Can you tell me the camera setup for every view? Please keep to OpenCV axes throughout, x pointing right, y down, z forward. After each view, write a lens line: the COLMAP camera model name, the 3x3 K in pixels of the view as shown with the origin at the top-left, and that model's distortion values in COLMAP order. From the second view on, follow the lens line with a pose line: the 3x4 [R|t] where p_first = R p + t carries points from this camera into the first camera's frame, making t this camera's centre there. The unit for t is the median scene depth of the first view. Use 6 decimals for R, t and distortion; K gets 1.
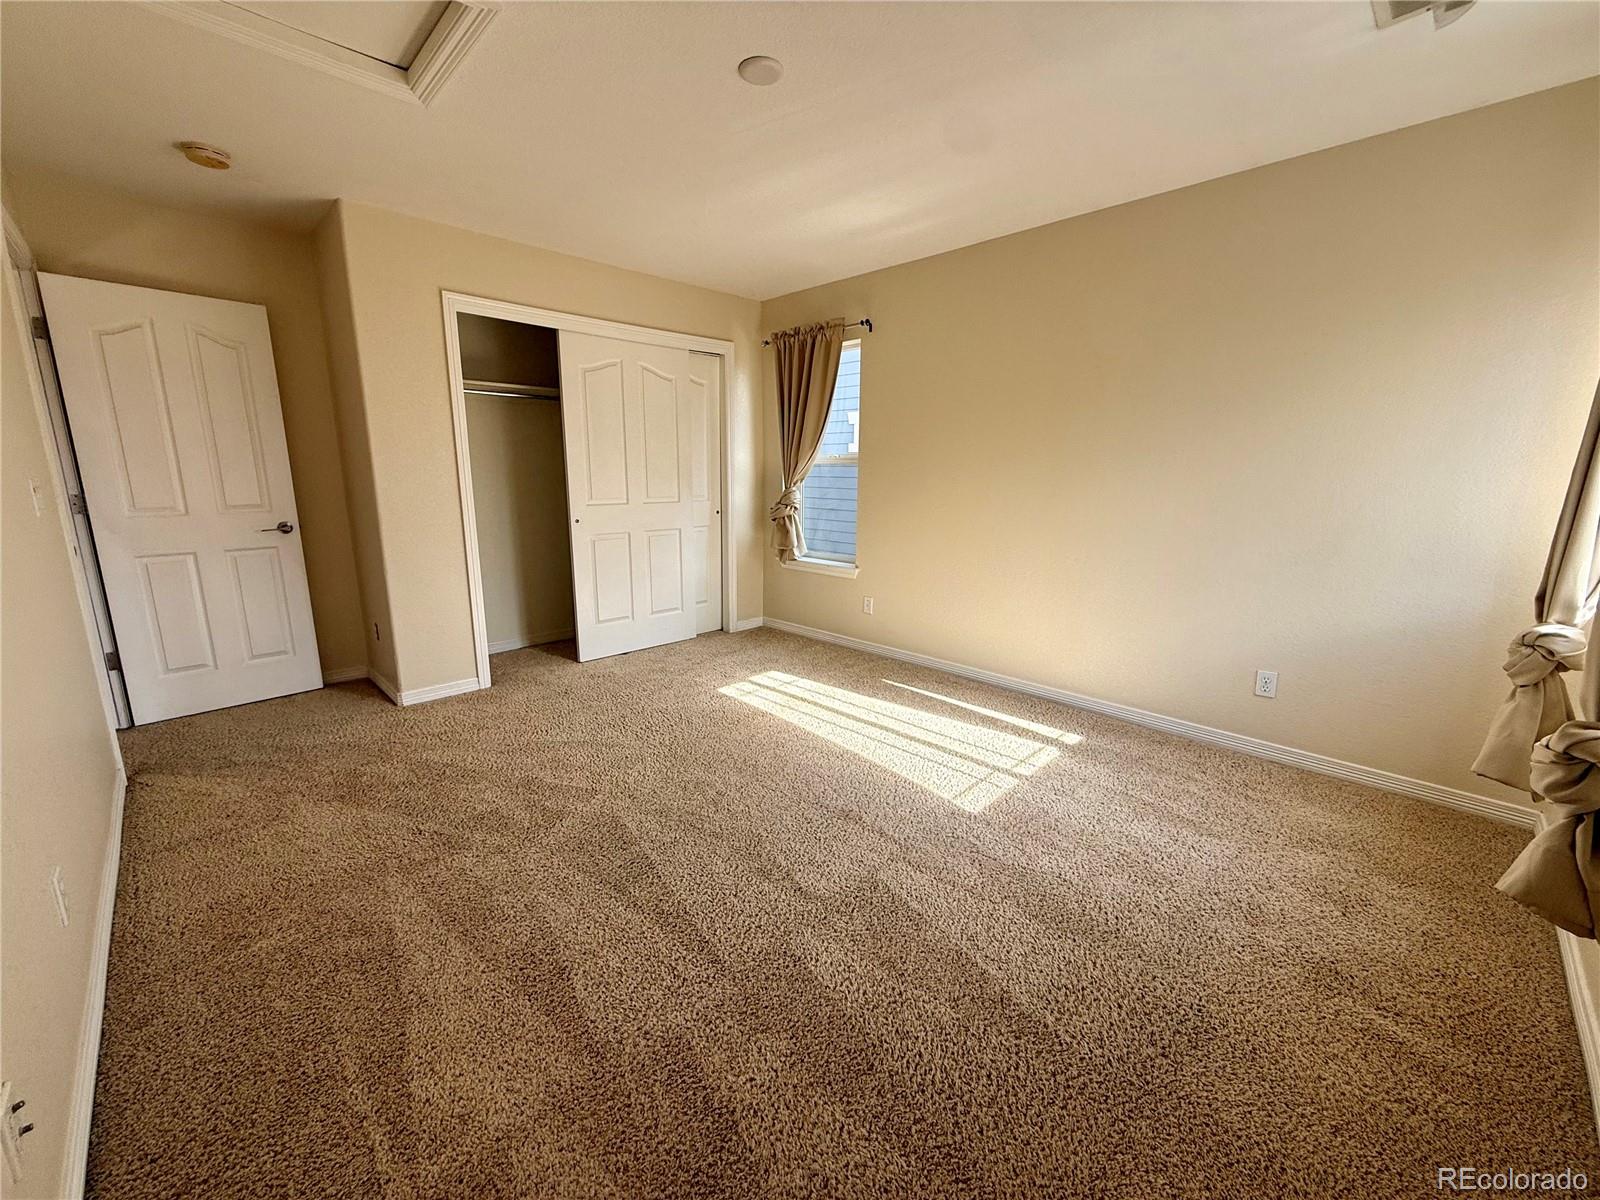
lens RADIAL K [[636.5, 0, 798.9], [0, 636.5, 600.5], [0, 0, 1]] dist [-0.001409, -0.000336]
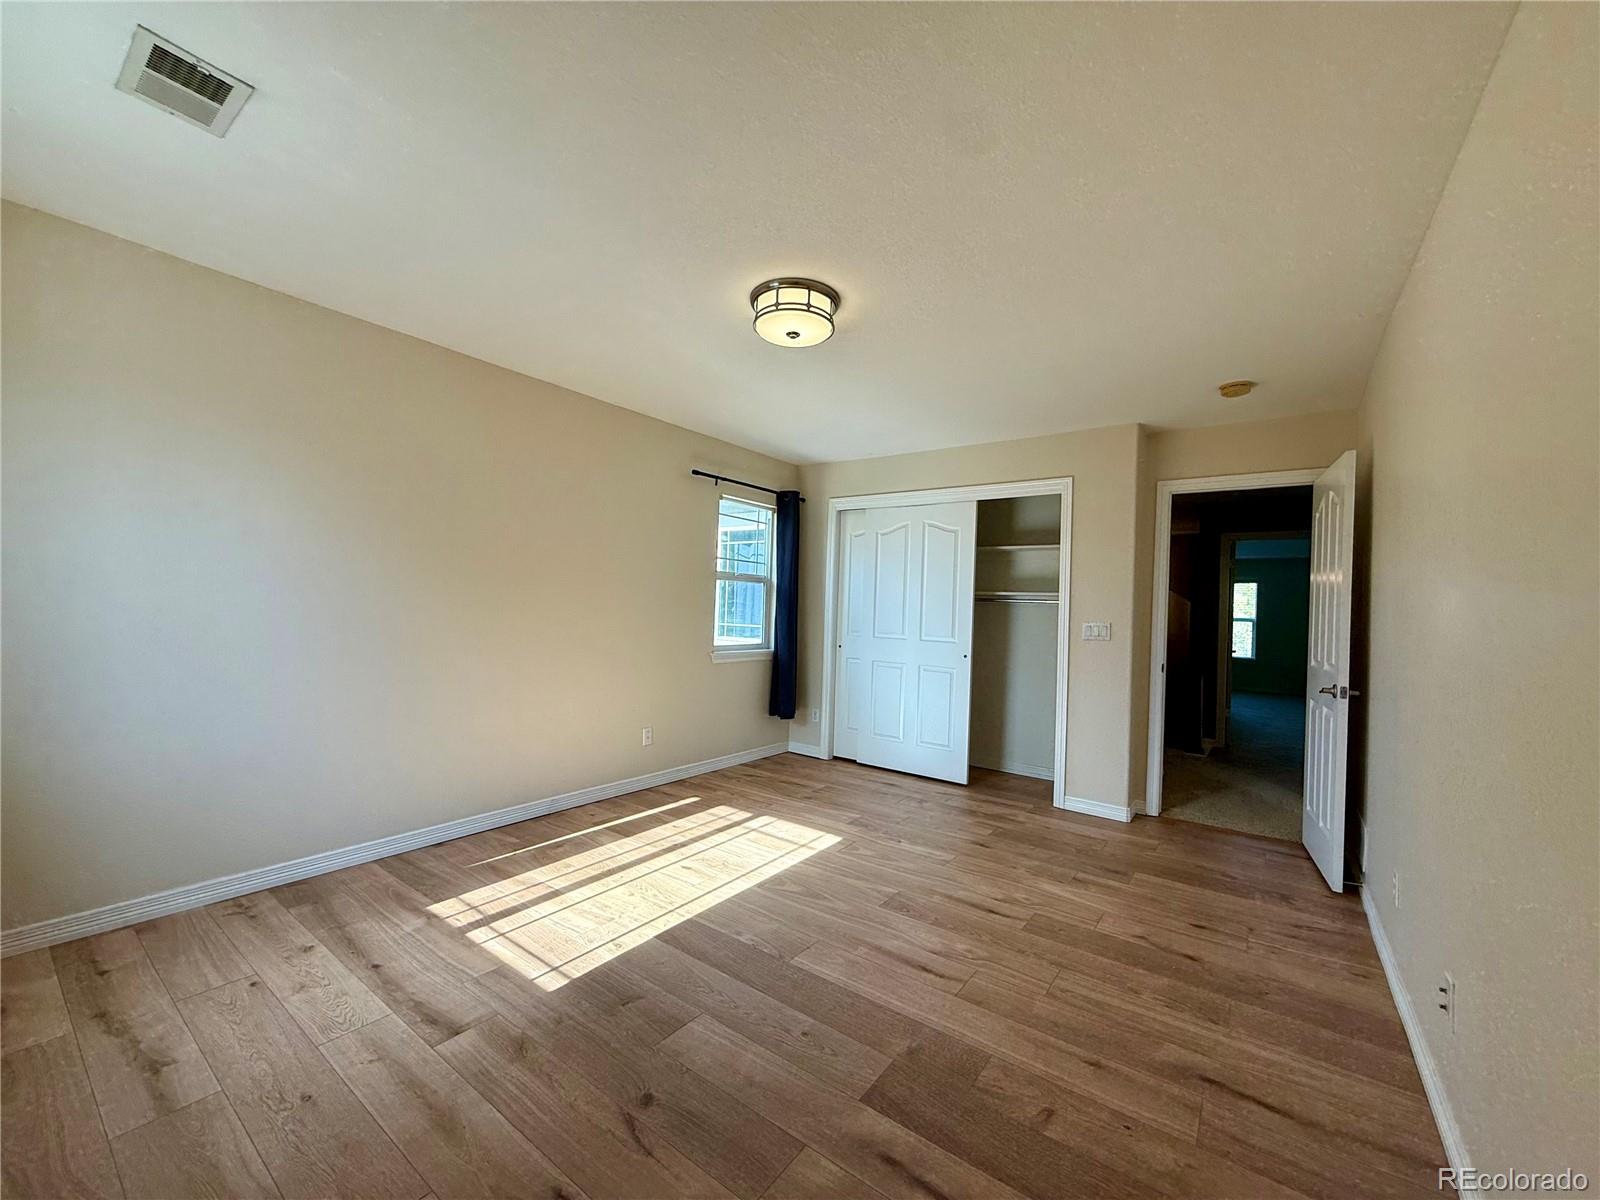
lens RADIAL K [[636.5, 0, 798.9], [0, 636.5, 600.5], [0, 0, 1]] dist [-0.001409, -0.000336]
pose [[0.154158, -0.005732, -0.988030, 0.953817], [-0.230881, 0.972090, -0.041663, -0.181048], [0.960692, 0.234540, 0.148532, 0.887727]]
